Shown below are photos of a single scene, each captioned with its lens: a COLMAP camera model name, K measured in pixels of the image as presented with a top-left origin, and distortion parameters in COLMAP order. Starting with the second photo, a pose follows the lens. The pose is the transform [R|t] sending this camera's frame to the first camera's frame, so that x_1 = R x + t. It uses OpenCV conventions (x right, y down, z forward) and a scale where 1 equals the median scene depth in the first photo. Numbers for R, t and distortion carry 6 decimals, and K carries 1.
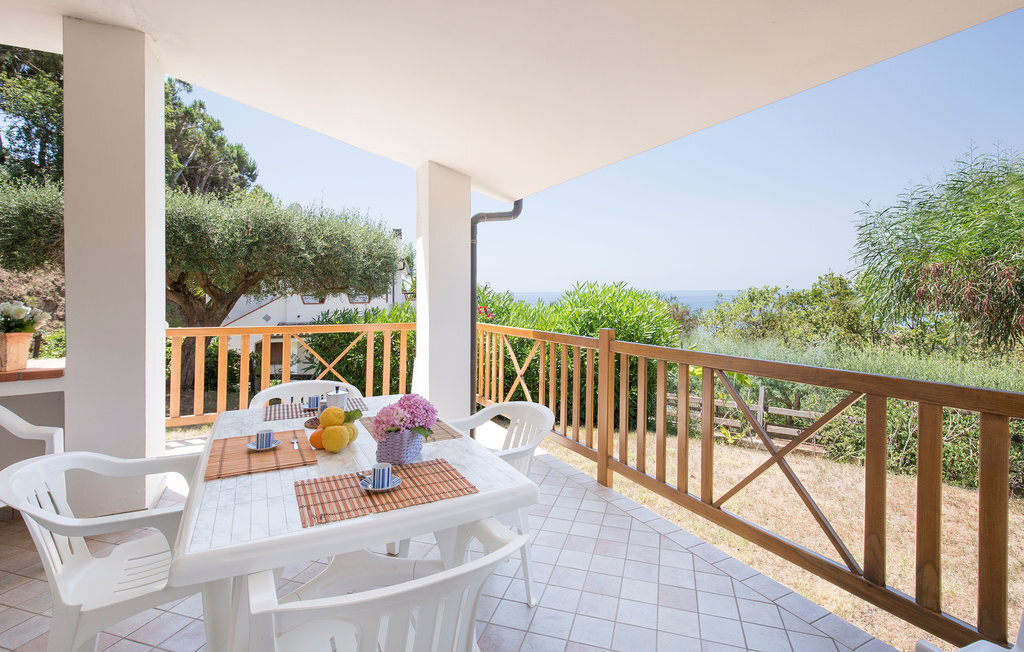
lens RADIAL K [[478.2, 0, 512.0], [0, 478.2, 326.0], [0, 0, 1]] dist [-0.025094, 0.000085]
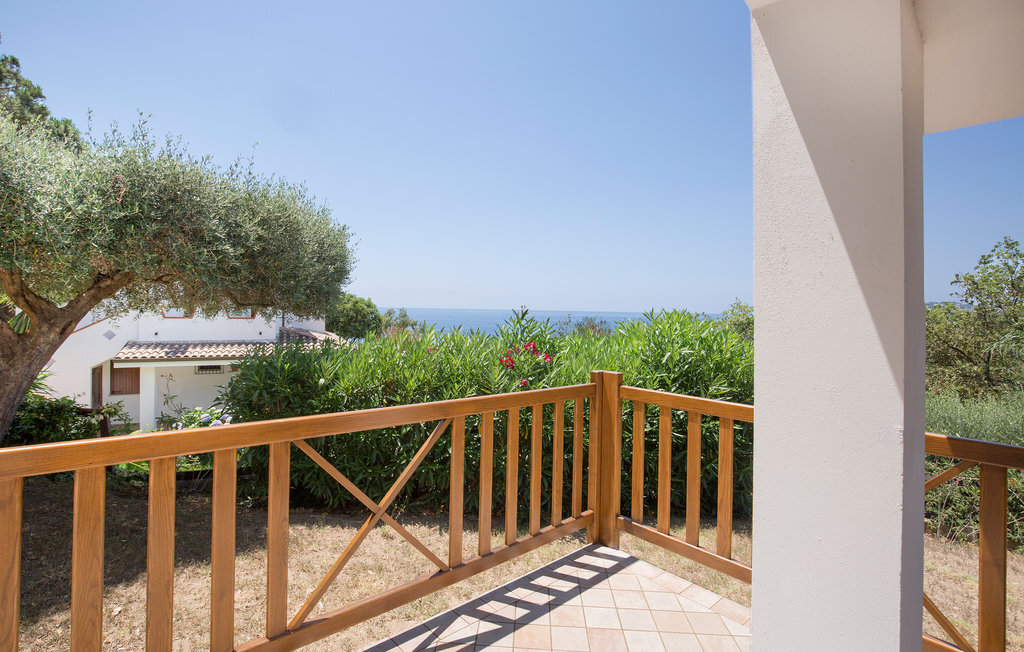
lens RADIAL K [[476.4, 0, 501.8], [0, 476.4, 333.9], [0, 0, 1]] dist [-0.016391, 0.000341]
pose [[0.972895, 0.015600, 0.230719, -0.212094], [-0.011836, 0.999773, -0.017689, -0.034126], [-0.230943, 0.014479, 0.972860, 0.322630]]
